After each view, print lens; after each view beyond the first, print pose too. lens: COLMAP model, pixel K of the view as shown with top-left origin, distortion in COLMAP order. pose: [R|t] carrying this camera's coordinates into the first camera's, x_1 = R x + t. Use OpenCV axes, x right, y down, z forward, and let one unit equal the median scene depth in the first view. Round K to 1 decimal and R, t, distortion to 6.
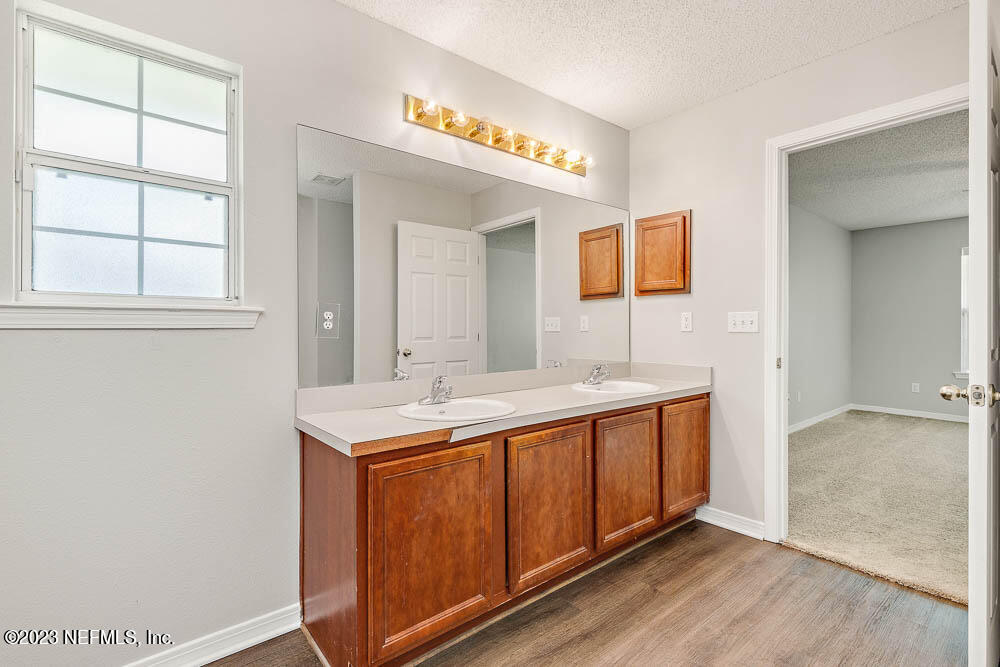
lens RADIAL K [[466.3, 0, 500.0], [0, 466.3, 333.5], [0, 0, 1]] dist [0.034783, 0.000123]
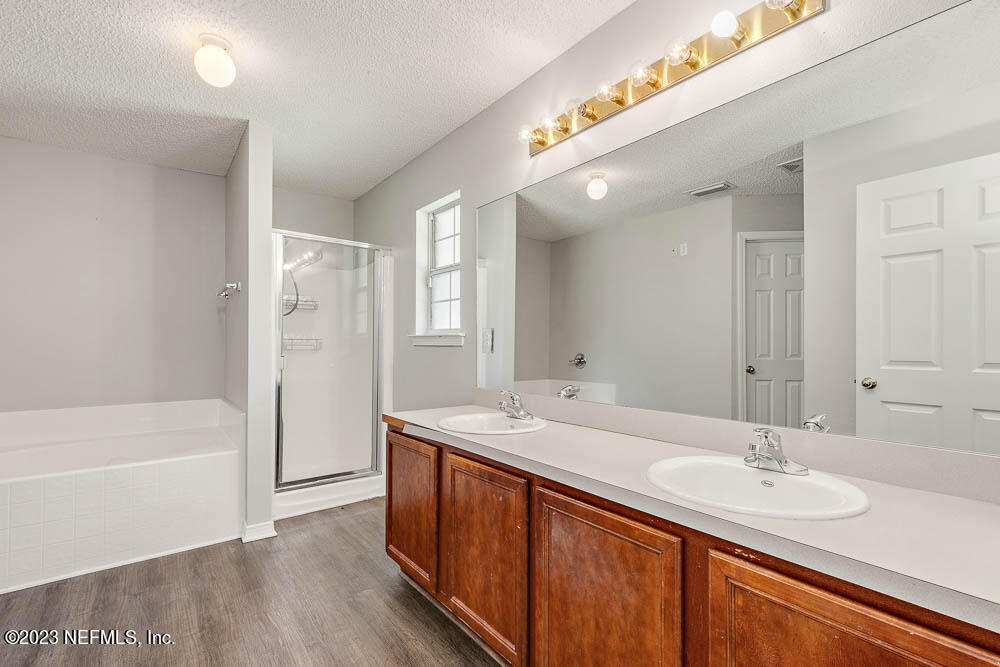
lens RADIAL K [[456.3, 0, 496.3], [0, 456.3, 342.1], [0, 0, 1]] dist [0.004101, 0.000458]
pose [[-0.047139, -0.001035, -0.998888, 0.936549], [-0.011410, 0.999935, -0.000498, -0.020247], [0.998823, 0.011373, -0.047148, 1.051695]]
